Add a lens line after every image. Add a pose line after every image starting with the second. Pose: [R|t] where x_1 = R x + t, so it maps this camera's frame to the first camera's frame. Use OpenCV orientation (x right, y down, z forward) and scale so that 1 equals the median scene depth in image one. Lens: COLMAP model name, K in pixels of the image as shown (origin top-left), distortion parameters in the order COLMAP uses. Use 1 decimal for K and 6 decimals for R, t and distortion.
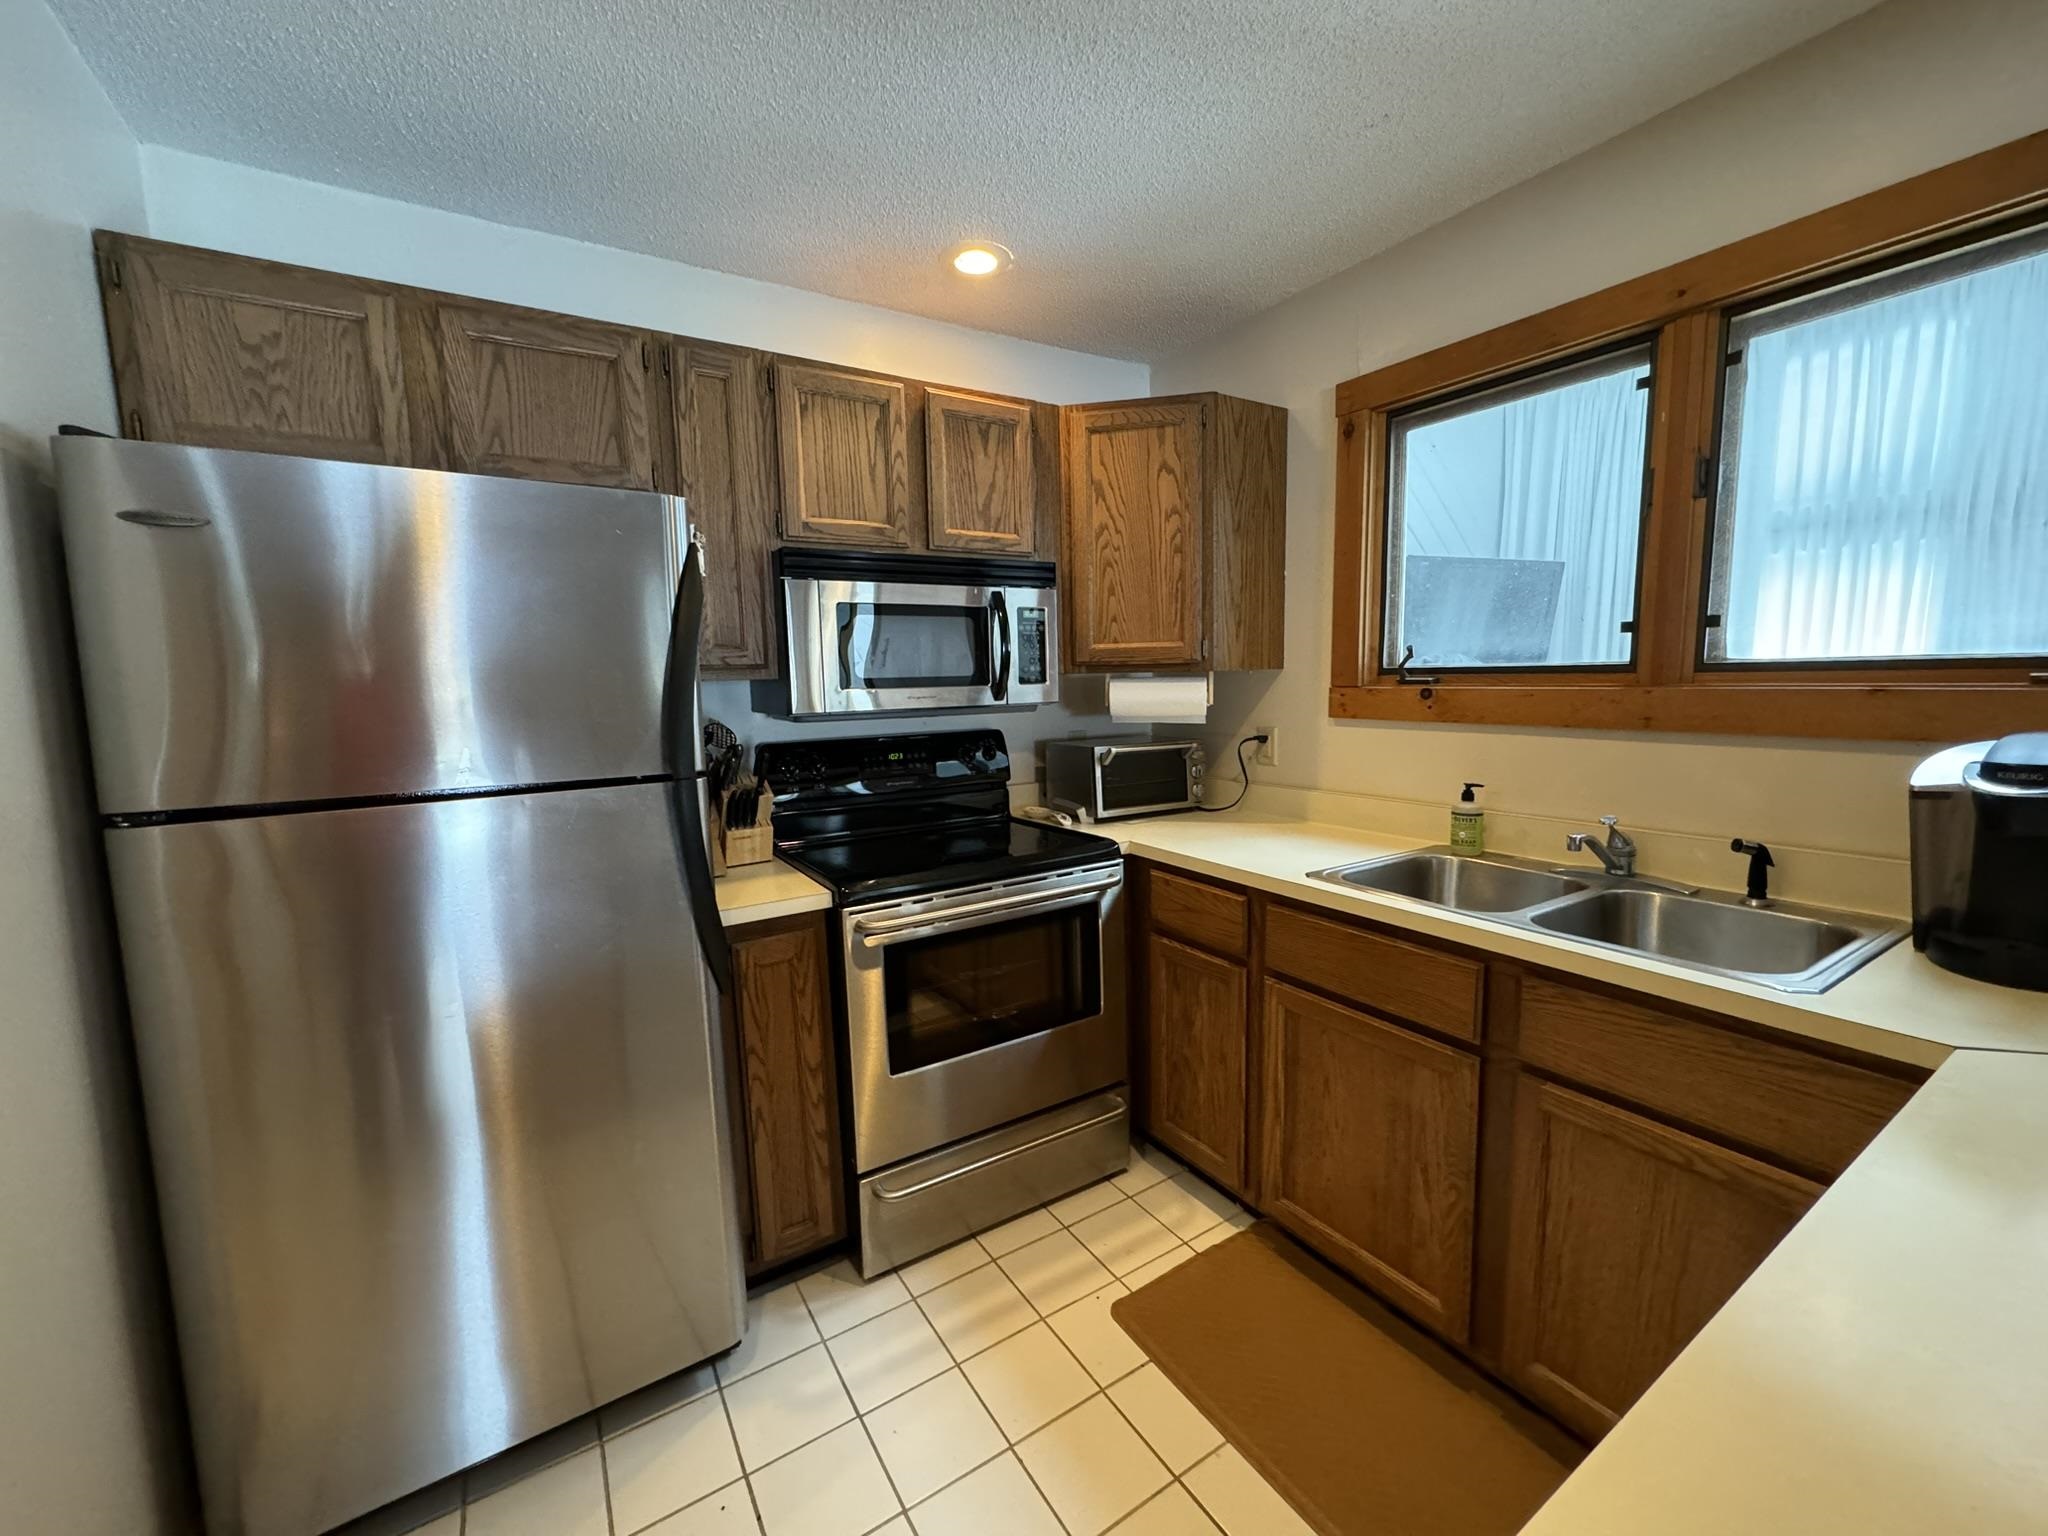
lens RADIAL K [[812.6, 0, 1017.7], [0, 812.6, 762.3], [0, 0, 1]] dist [-0.002939, 0.000820]
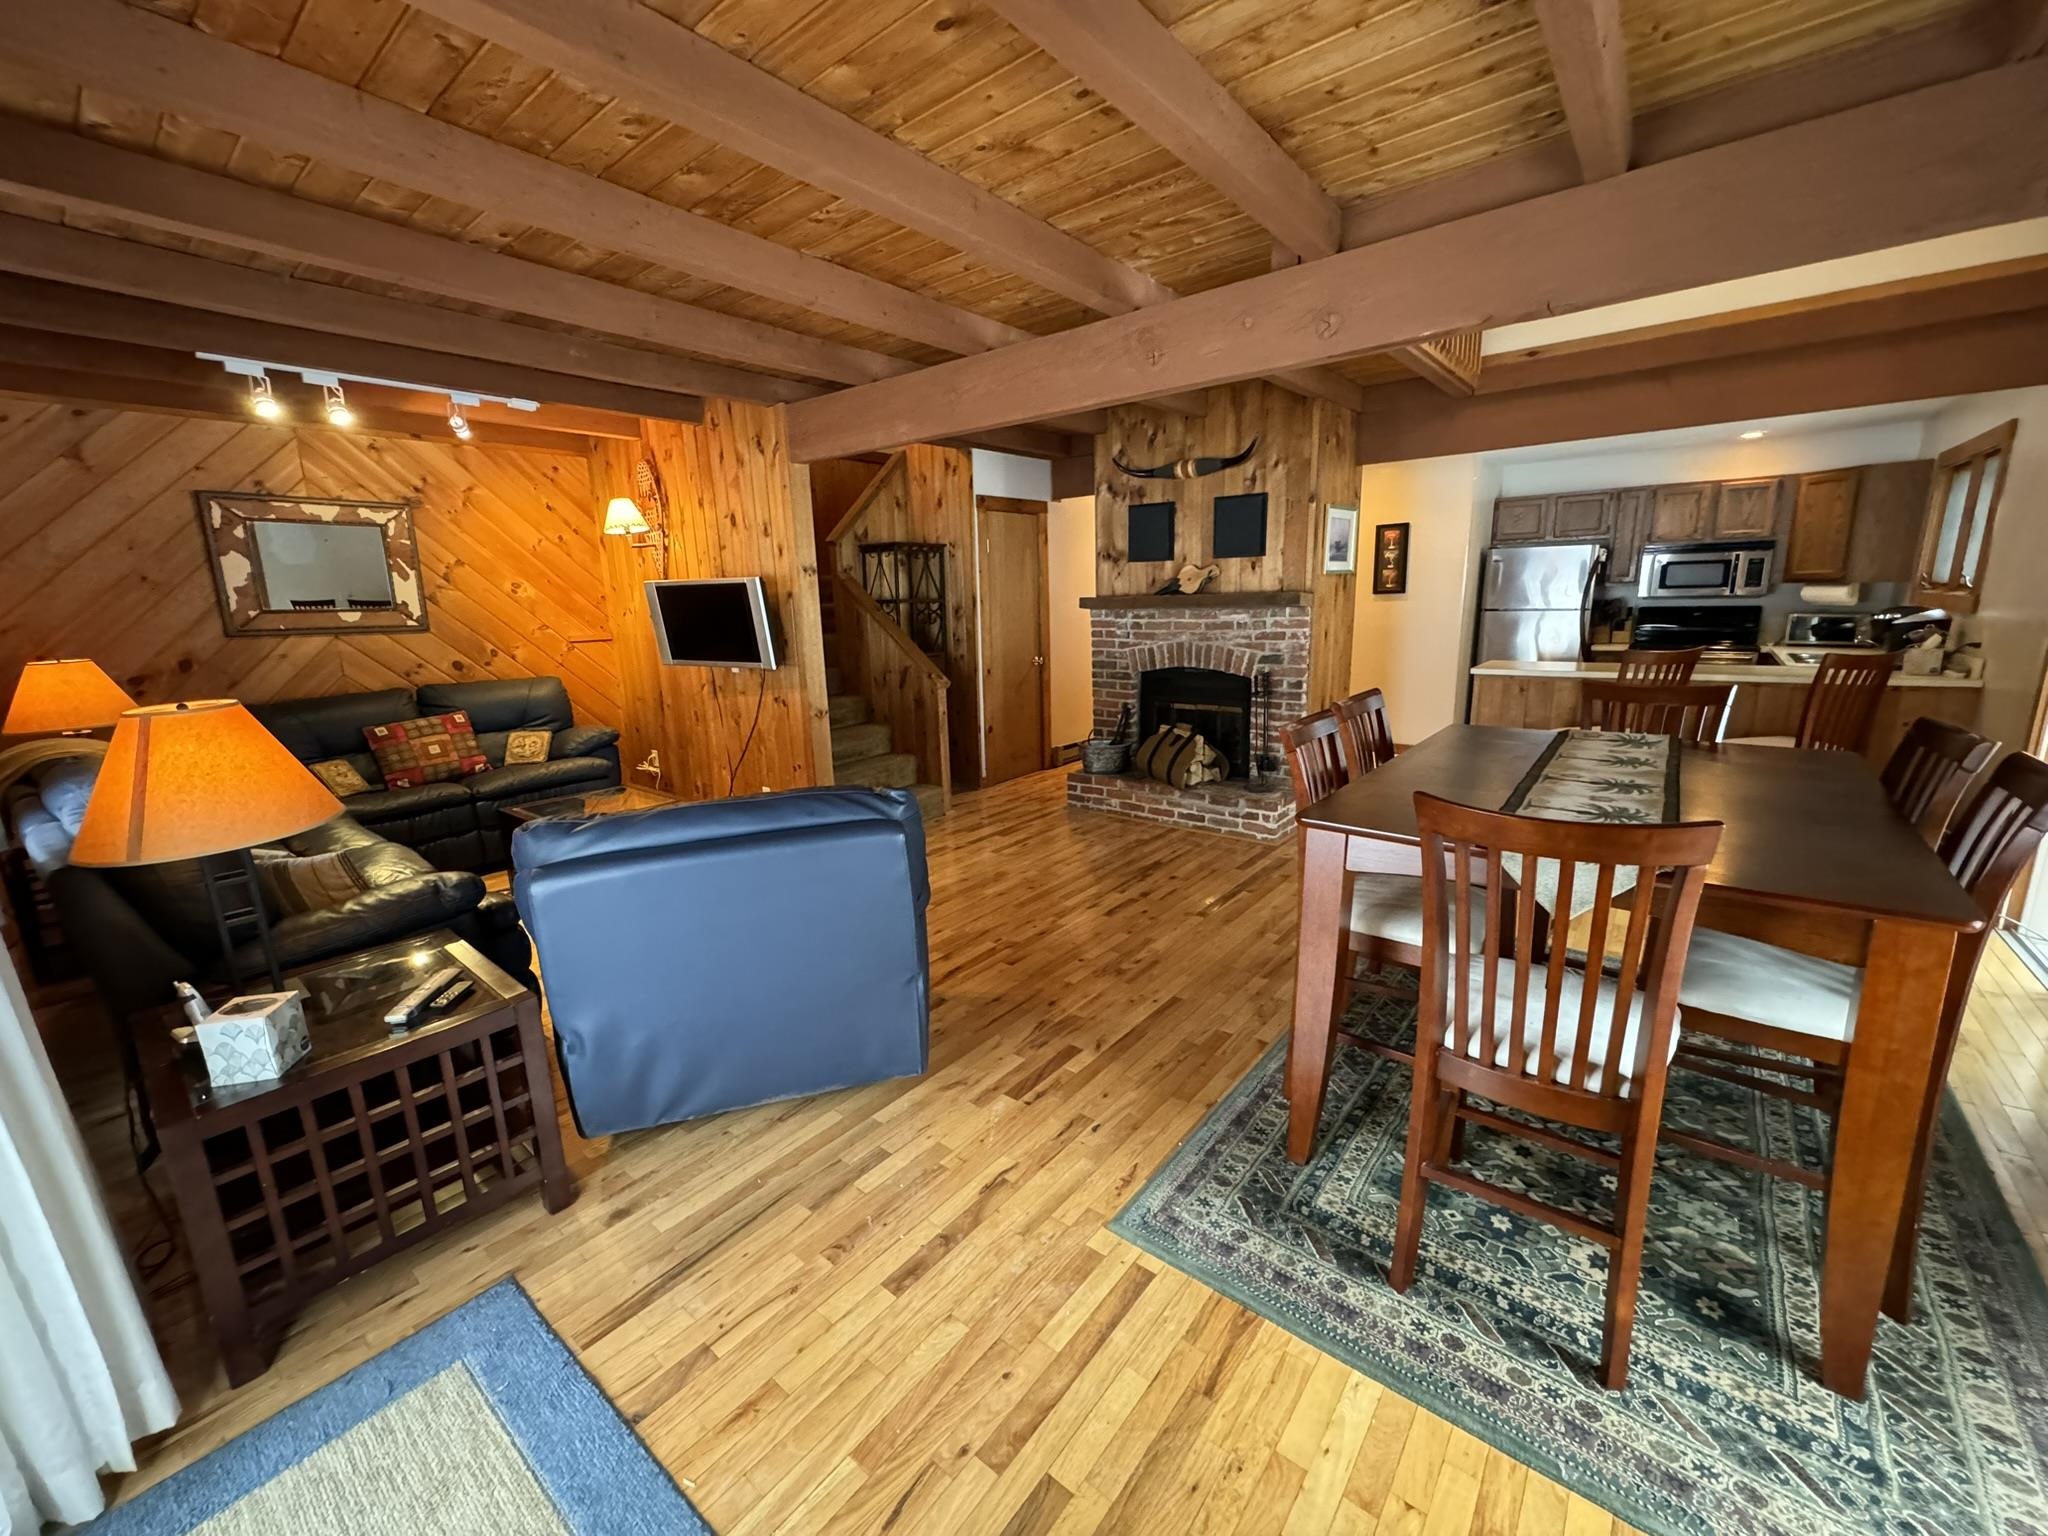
lens RADIAL K [[812.6, 0, 1022.1], [0, 812.6, 766.4], [0, 0, 1]] dist [-0.002939, 0.000820]
pose [[0.332176, 0.212466, -0.918976, 1.785120], [-0.080509, 0.977131, 0.196810, 0.145566], [0.939775, 0.008610, 0.341684, -2.146430]]
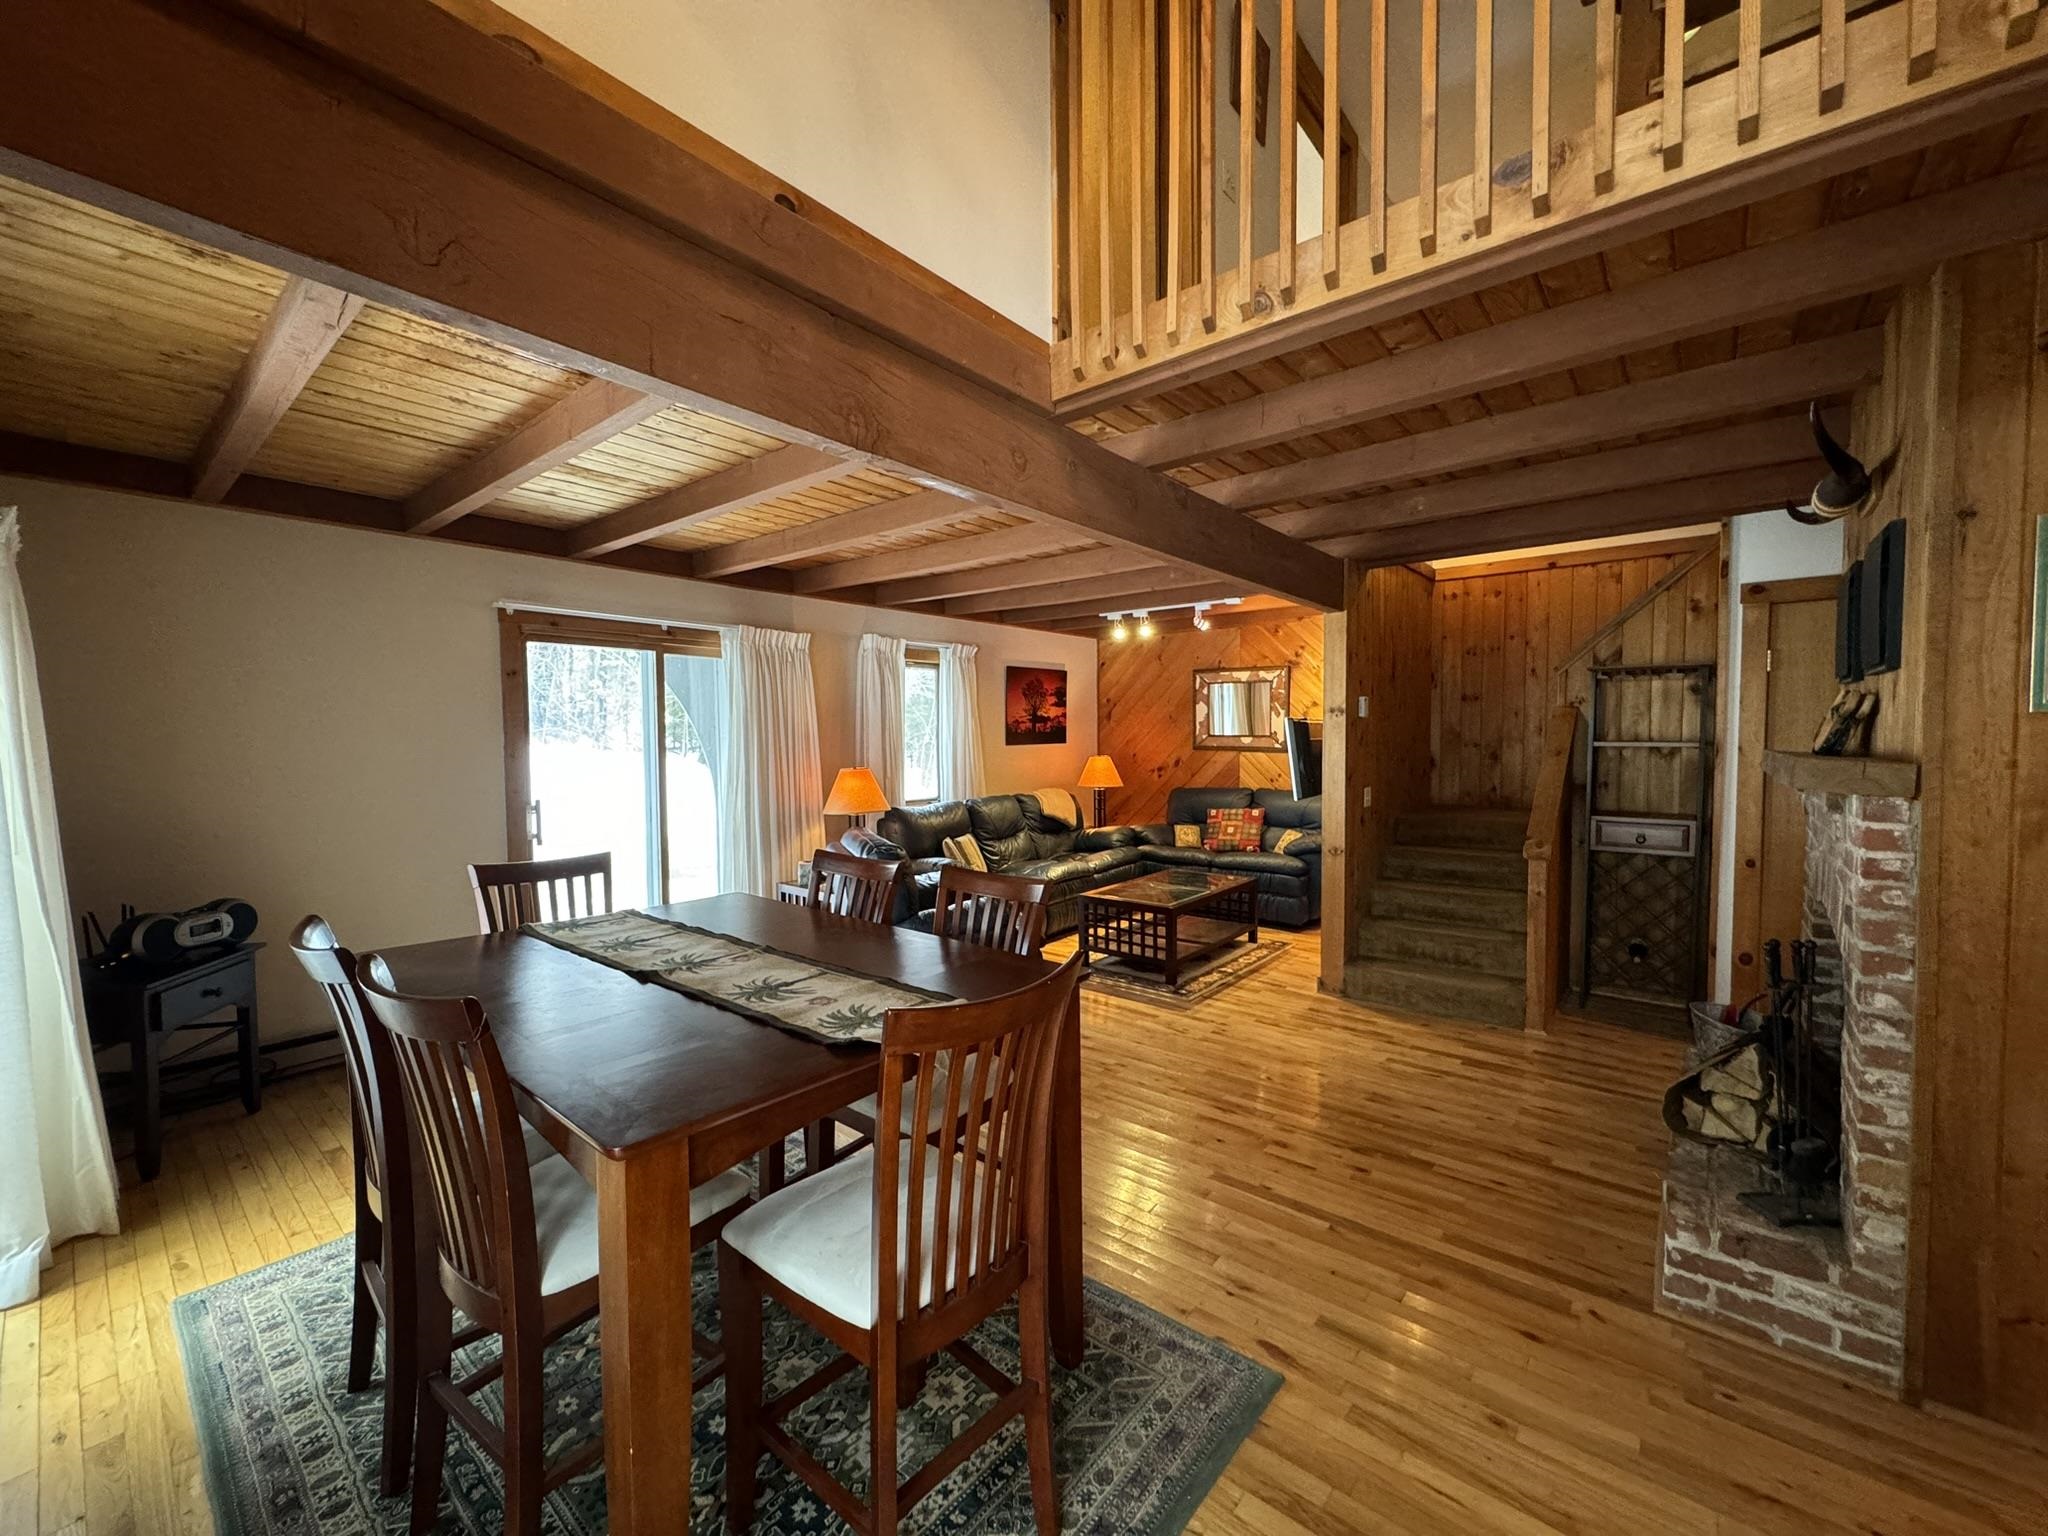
lens RADIAL K [[812.6, 0, 1023.7], [0, 812.6, 768.5], [0, 0, 1]] dist [-0.002939, 0.000820]
pose [[-0.947348, 0.040799, -0.317595, 1.098611], [-0.006975, 0.988985, 0.147851, -0.040133], [0.320128, 0.142282, -0.936629, -0.312337]]
